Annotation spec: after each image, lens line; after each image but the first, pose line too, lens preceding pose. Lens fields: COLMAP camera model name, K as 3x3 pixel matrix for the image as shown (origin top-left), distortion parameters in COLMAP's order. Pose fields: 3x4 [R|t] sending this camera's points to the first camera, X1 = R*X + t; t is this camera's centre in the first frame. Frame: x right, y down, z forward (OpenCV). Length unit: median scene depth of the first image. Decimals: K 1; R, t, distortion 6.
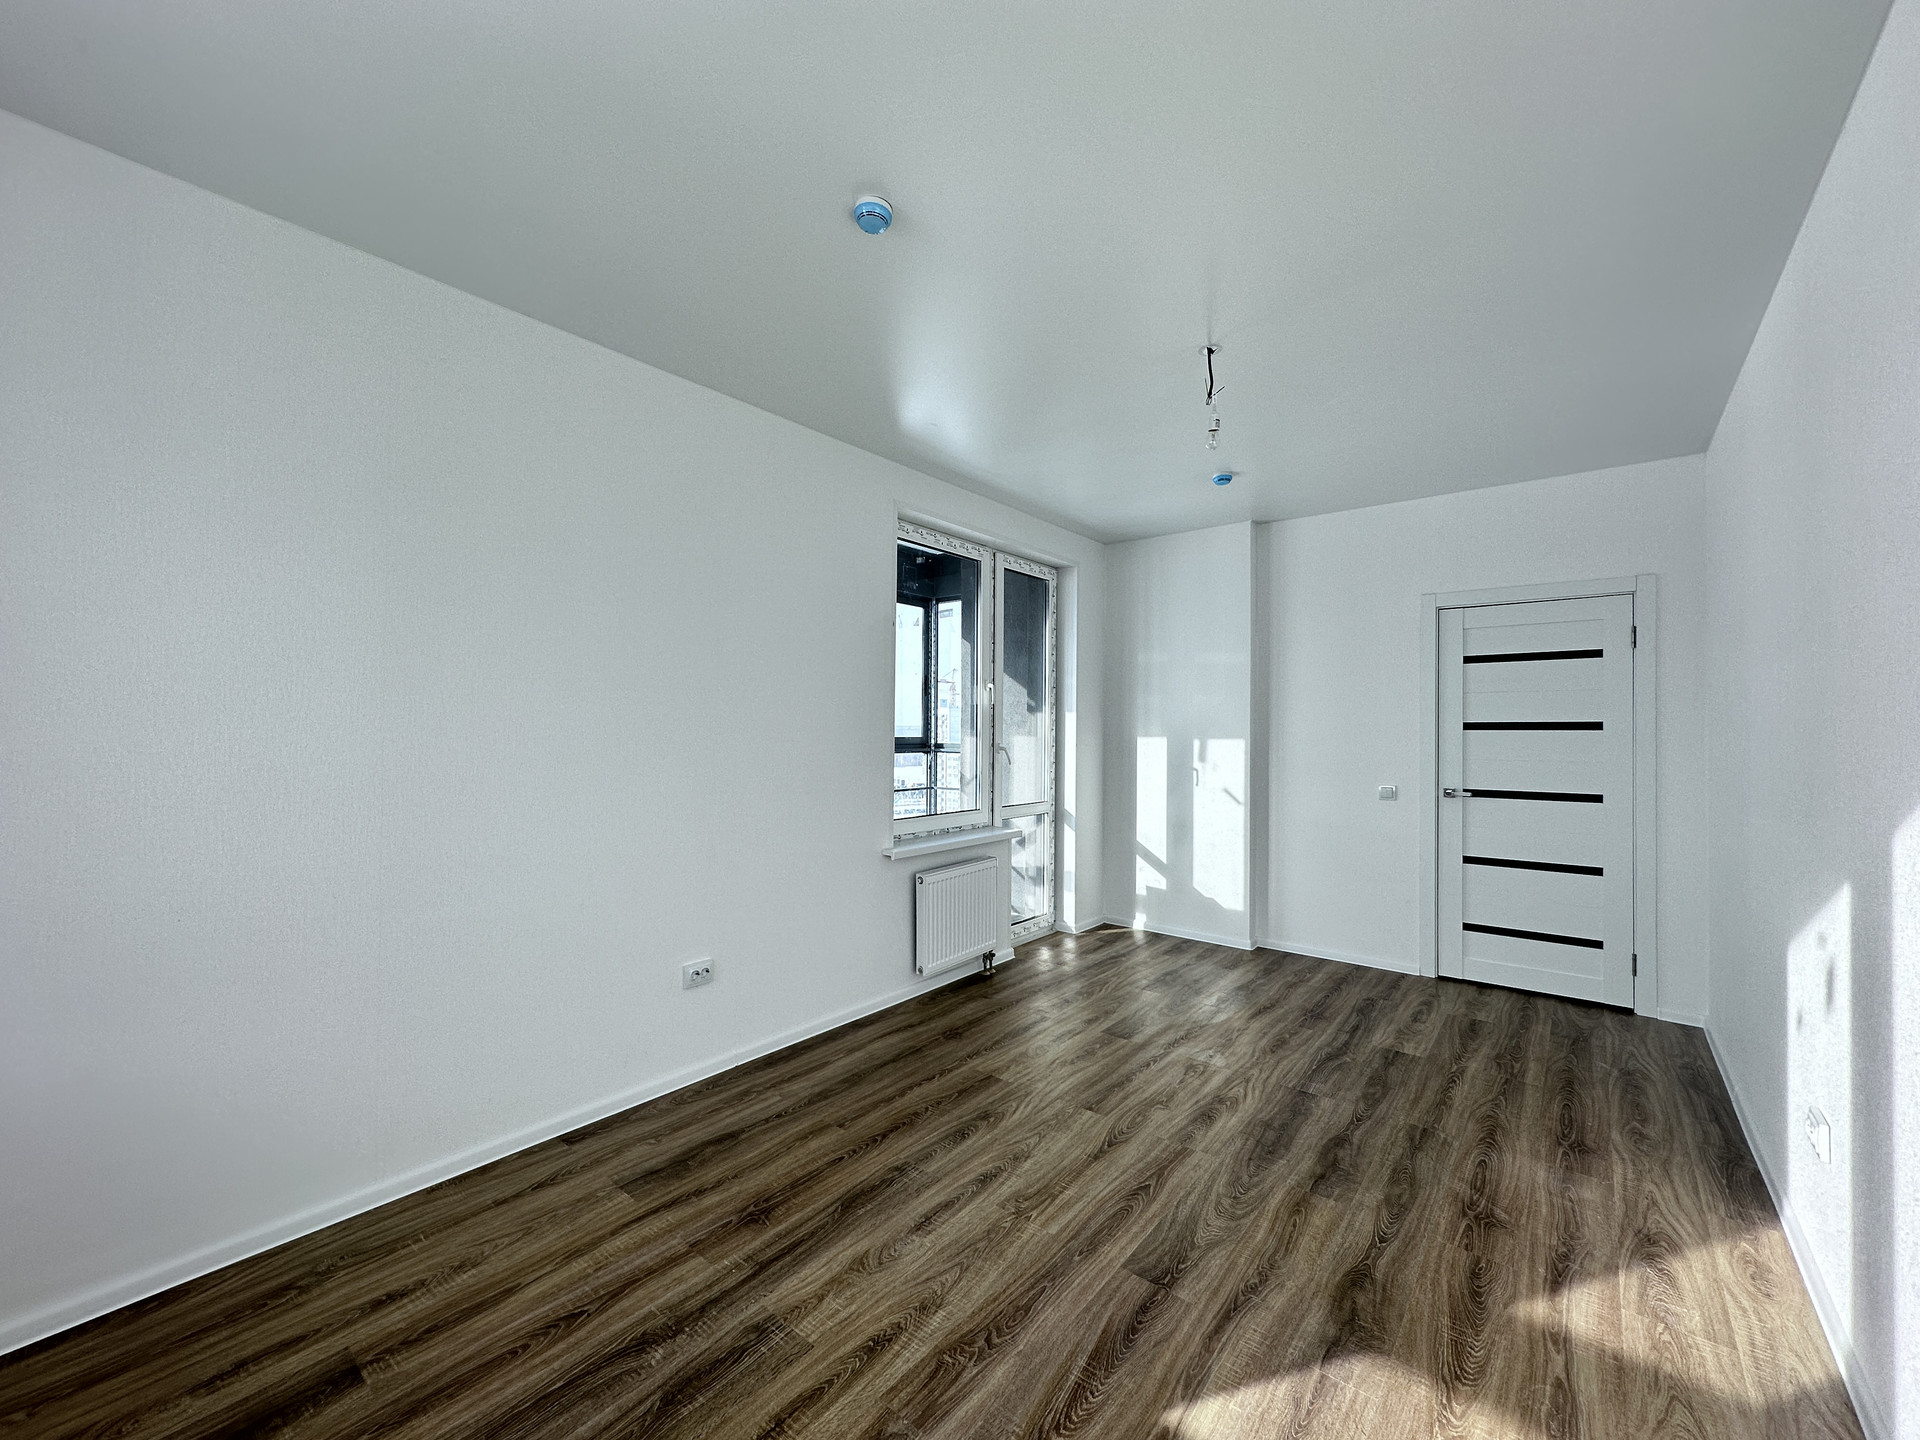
lens RADIAL K [[767.4, 0, 949.9], [0, 767.4, 703.4], [0, 0, 1]] dist [-0.006587, 0.000380]
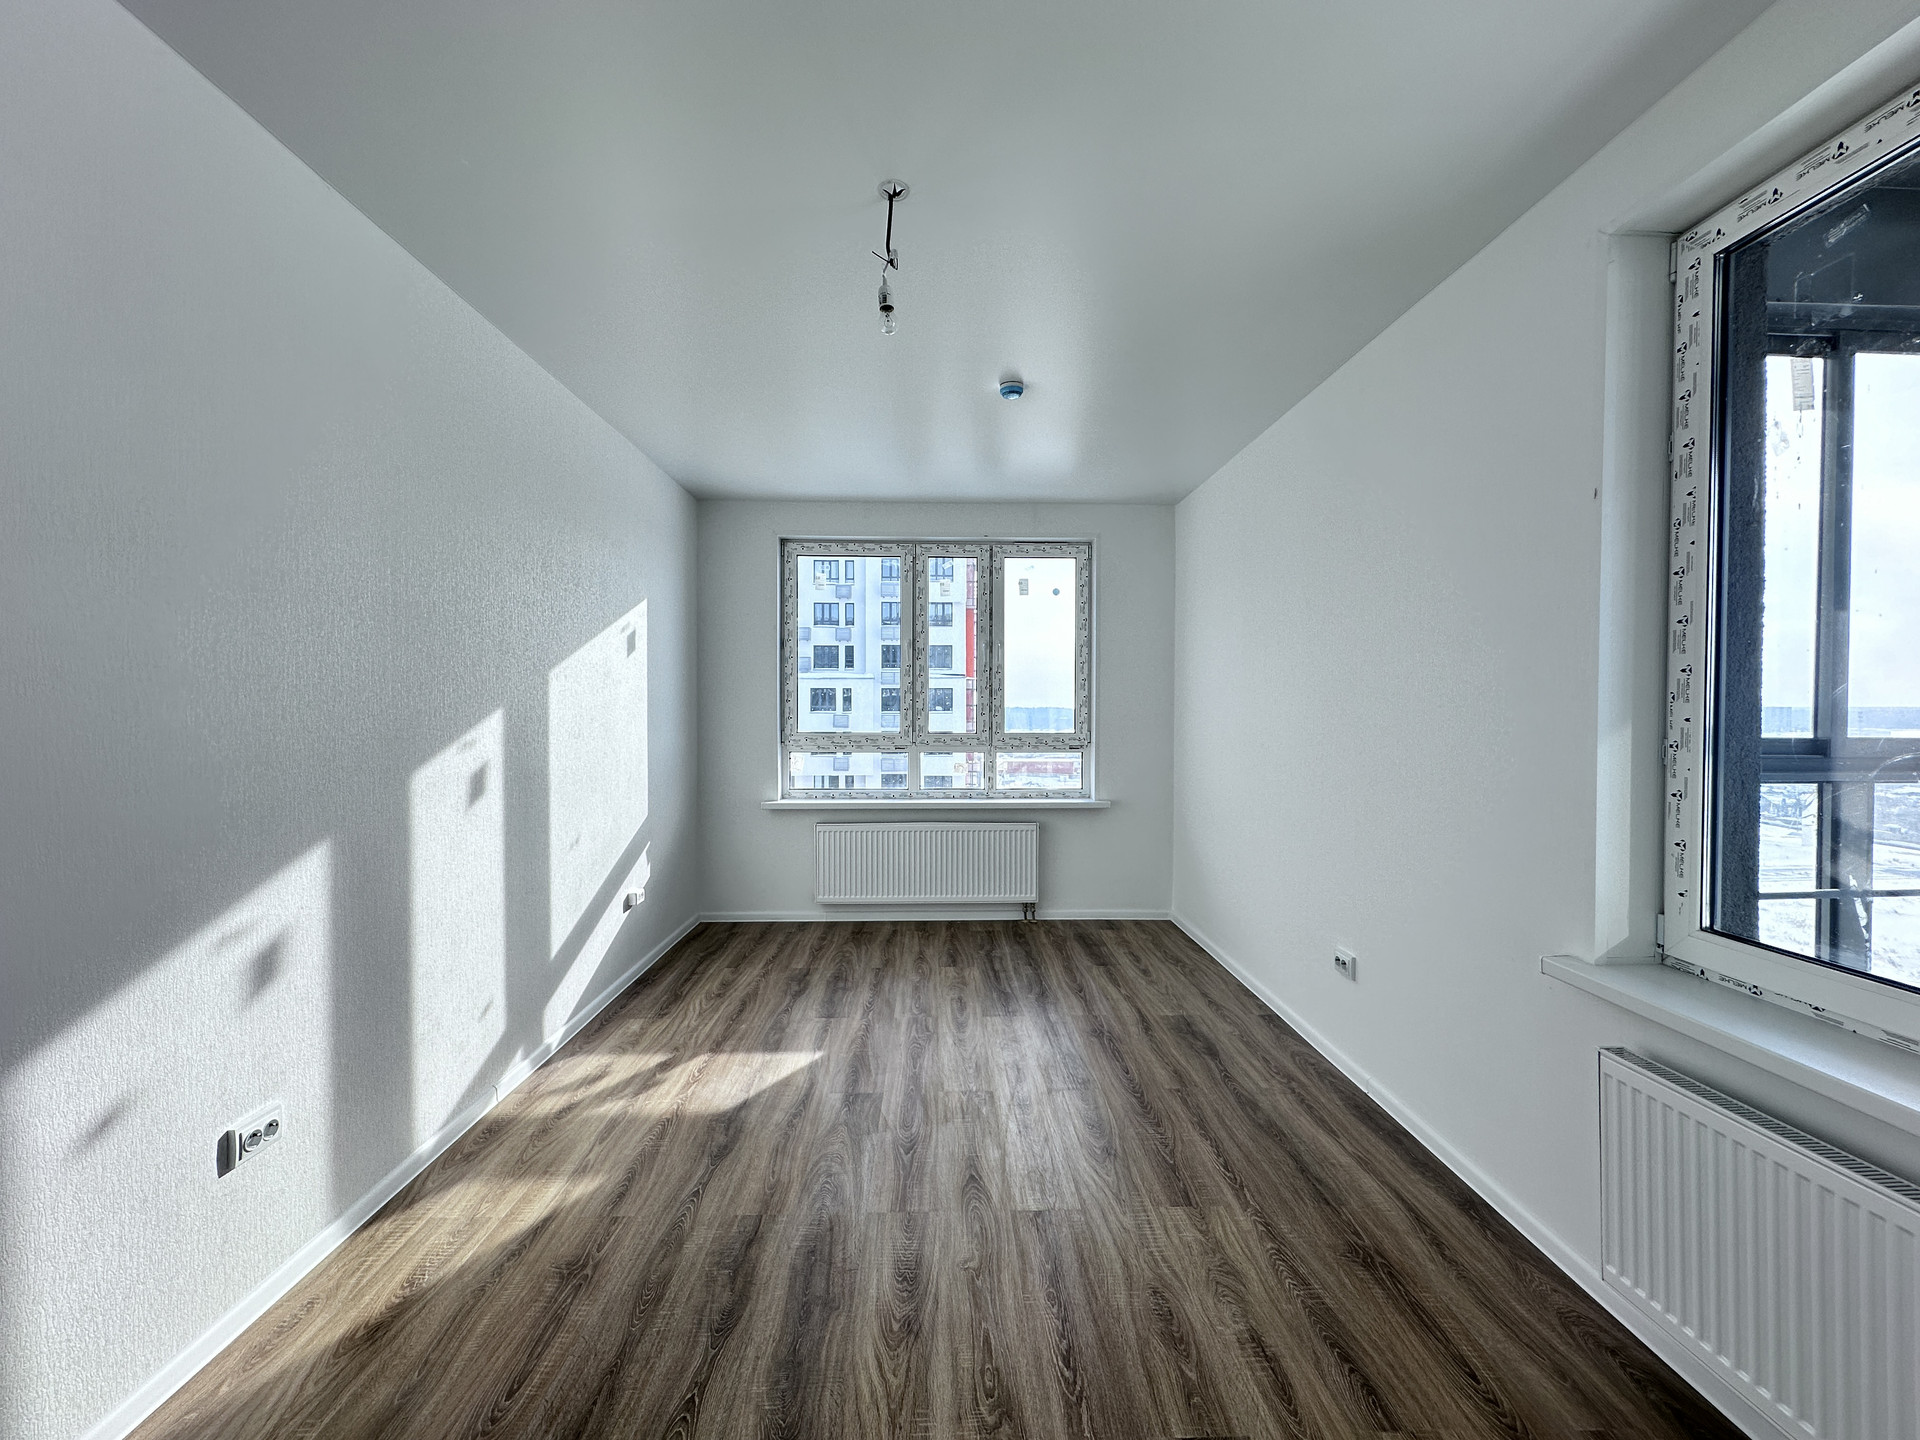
lens RADIAL K [[767.4, 0, 953.0], [0, 767.4, 714.9], [0, 0, 1]] dist [-0.006587, 0.000380]
pose [[-0.753717, -0.000831, -0.657199, 0.954644], [0.014663, 0.999729, -0.018080, 0.065792], [0.657035, -0.023264, -0.753501, 1.963508]]
